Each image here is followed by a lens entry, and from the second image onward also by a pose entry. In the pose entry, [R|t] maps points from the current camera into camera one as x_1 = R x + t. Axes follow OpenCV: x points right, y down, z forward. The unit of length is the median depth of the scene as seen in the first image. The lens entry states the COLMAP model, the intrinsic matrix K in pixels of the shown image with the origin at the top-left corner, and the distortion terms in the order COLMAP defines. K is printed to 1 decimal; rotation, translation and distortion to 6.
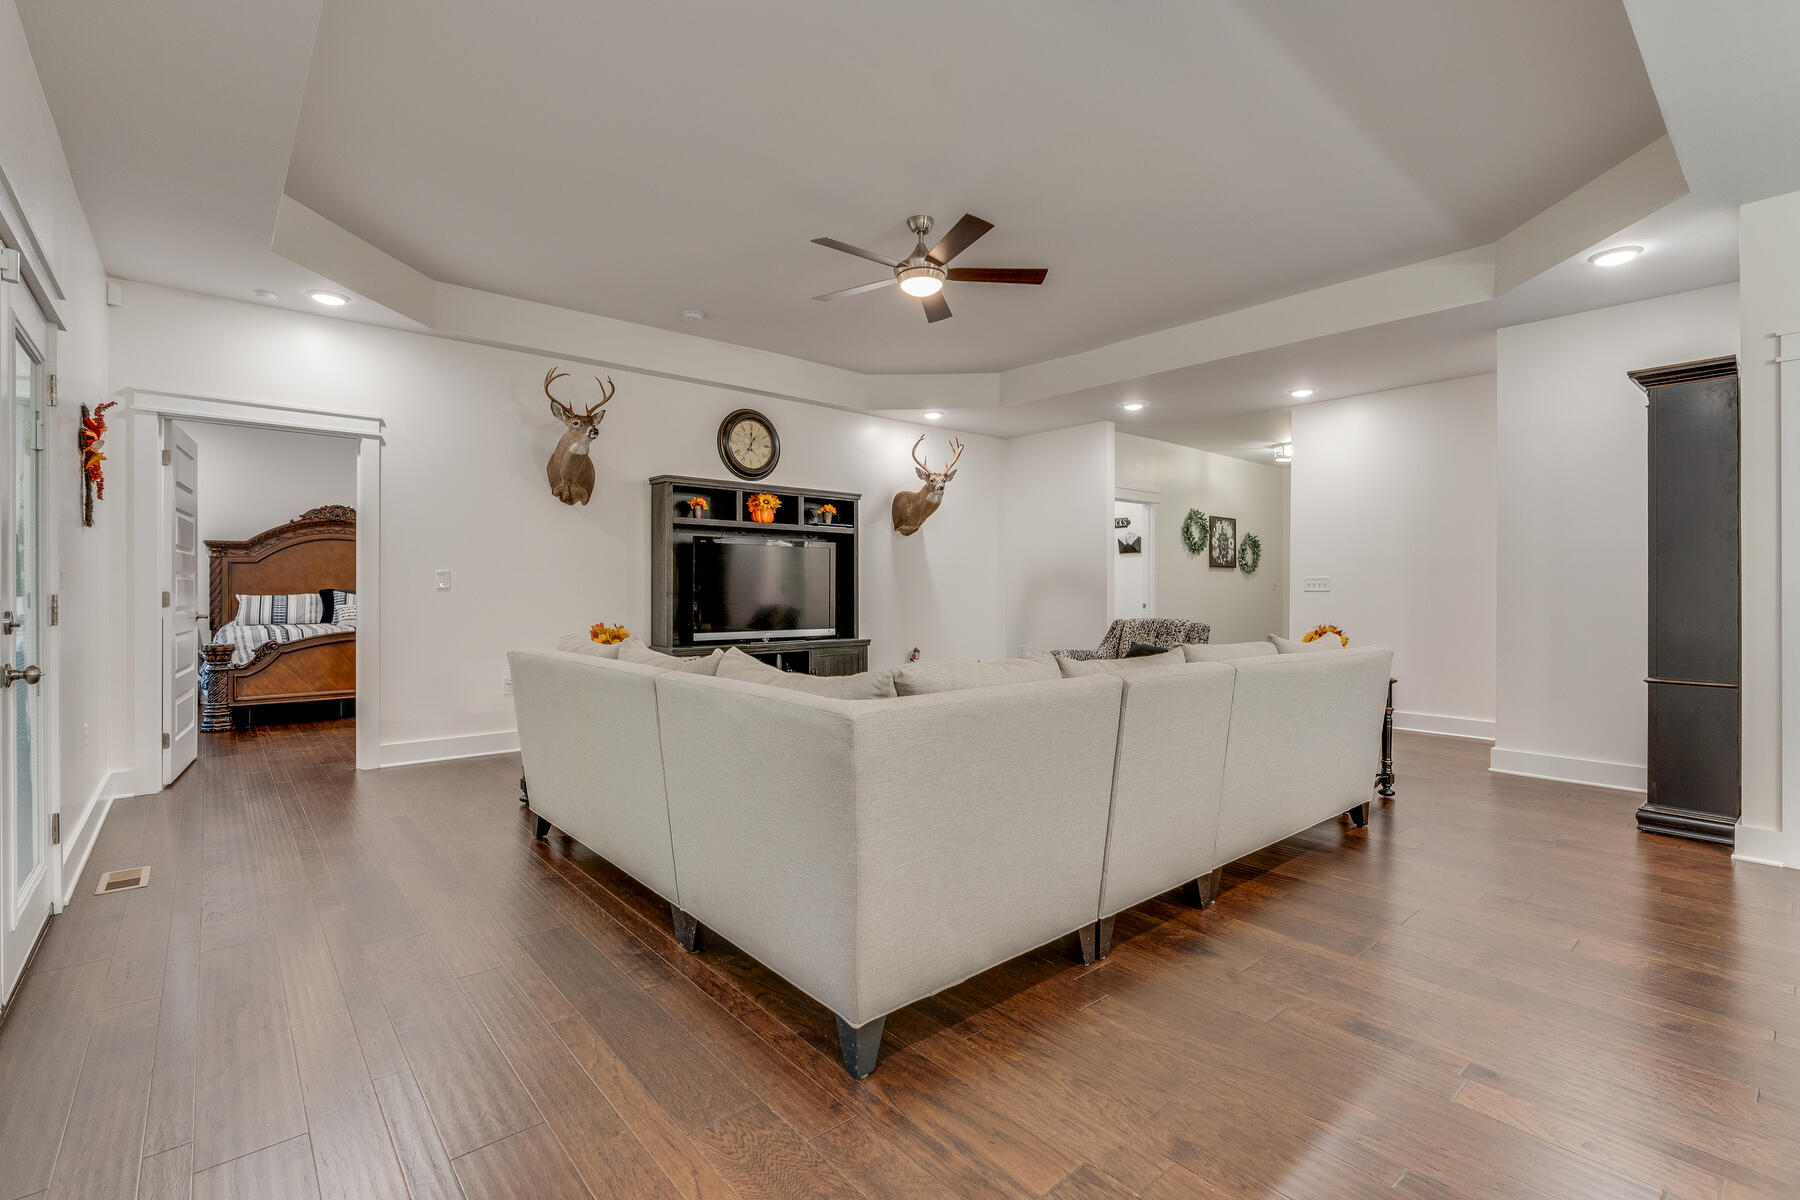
lens RADIAL K [[811.8, 0, 903.9], [0, 811.8, 590.3], [0, 0, 1]] dist [-0.002370, 0.000596]
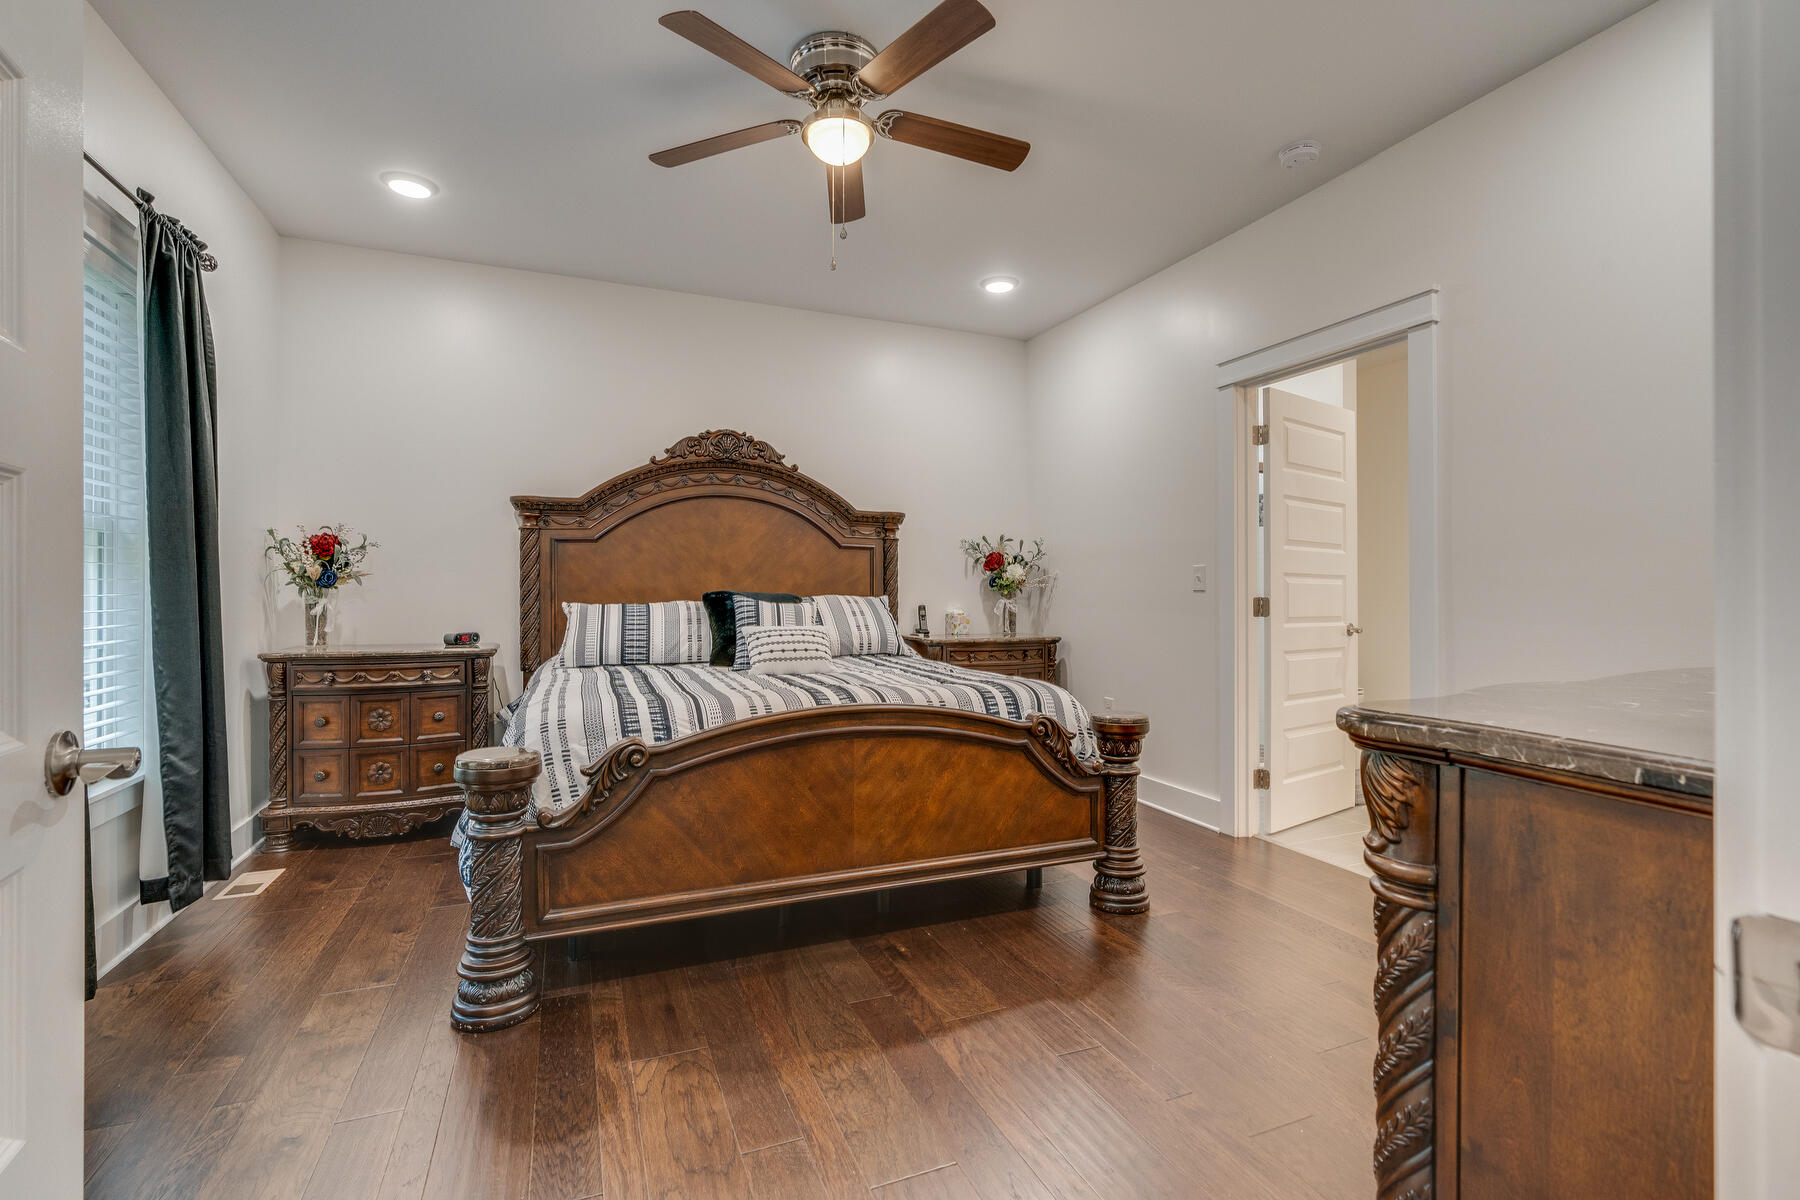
lens RADIAL K [[811.8, 0, 901.4], [0, 811.8, 596.7], [0, 0, 1]] dist [-0.002370, 0.000596]
pose [[0.950302, 0.003162, -0.311313, -0.464428], [-0.001434, 0.999982, 0.005780, -0.001421], [0.311326, -0.005046, 0.950290, 0.584274]]
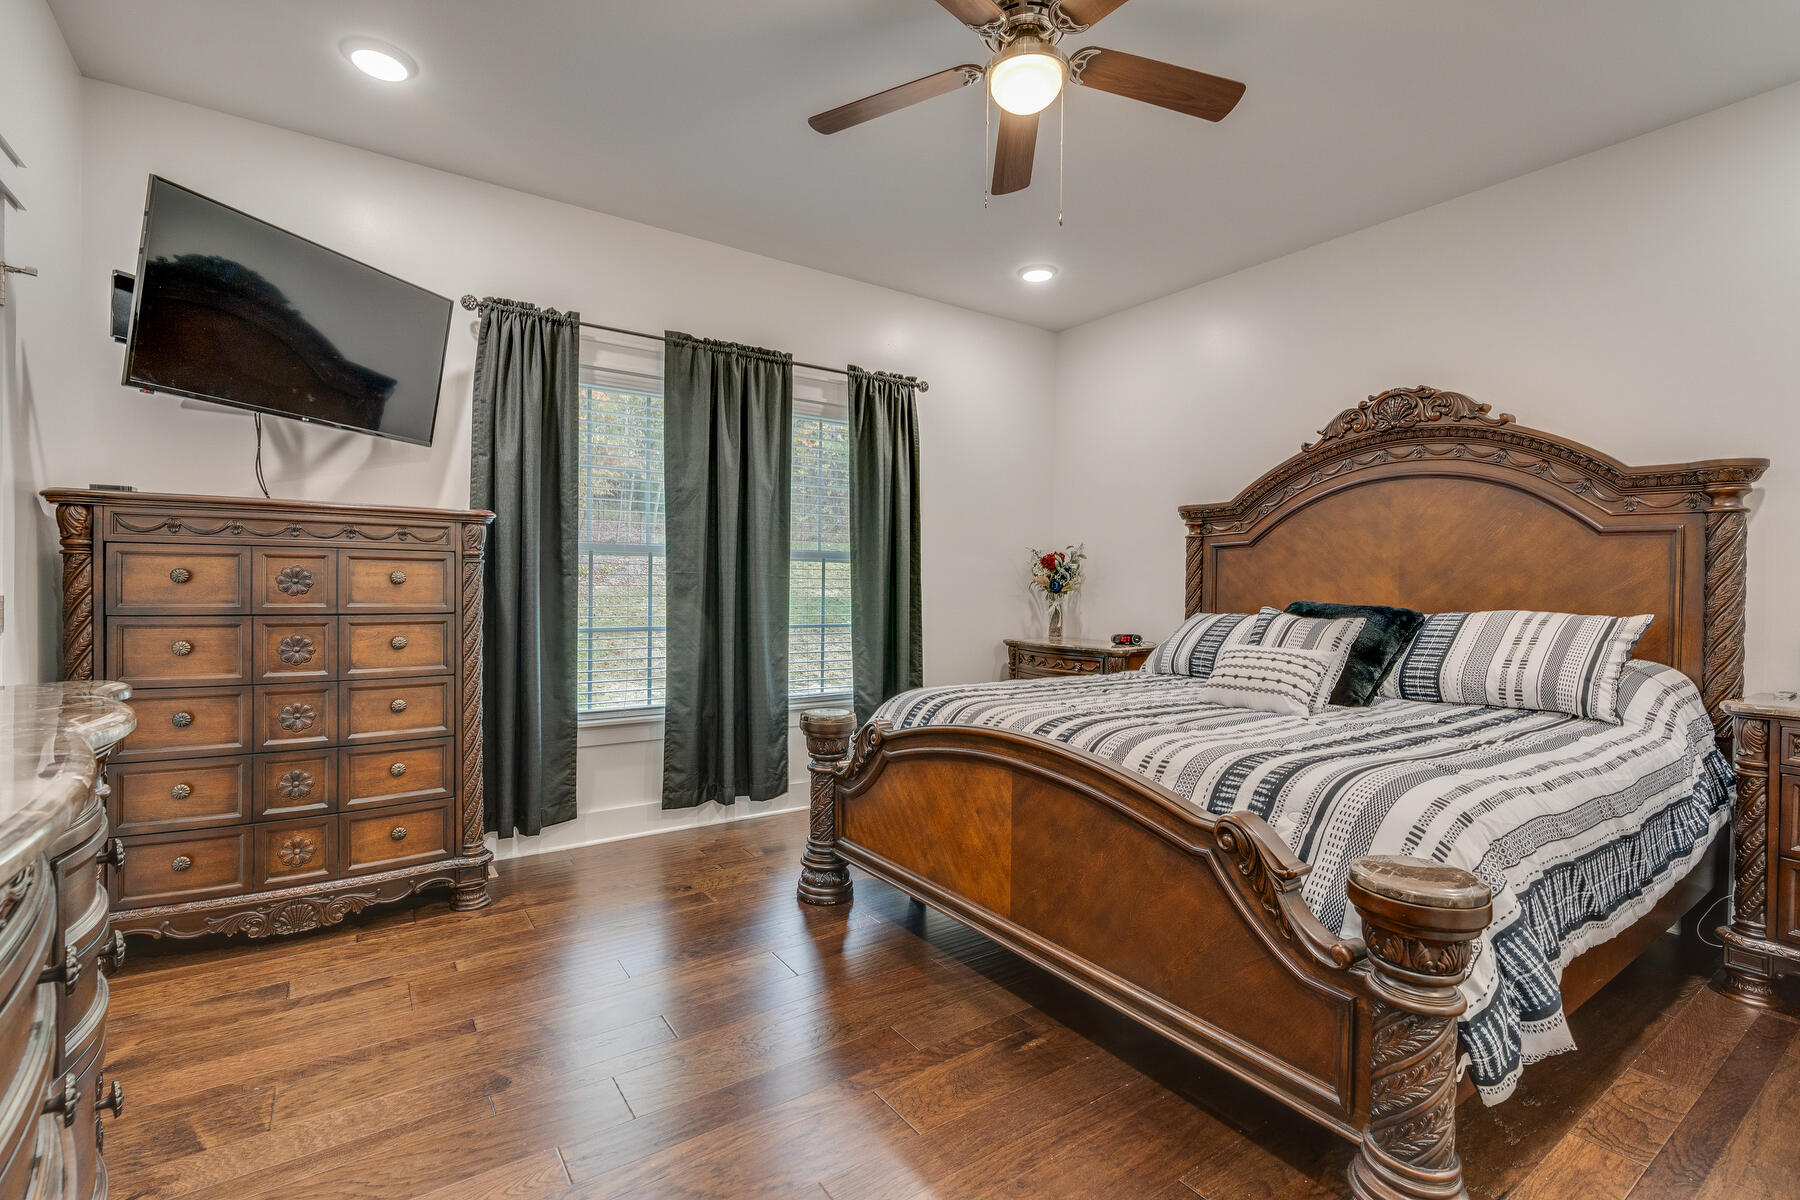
lens RADIAL K [[811.8, 0, 901.9], [0, 811.8, 595.1], [0, 0, 1]] dist [-0.002370, 0.000596]
pose [[-0.092443, 0.007868, -0.995687, -0.304990], [-0.012460, 0.999881, 0.009058, -0.005998], [0.995640, 0.013243, -0.092334, 0.862731]]
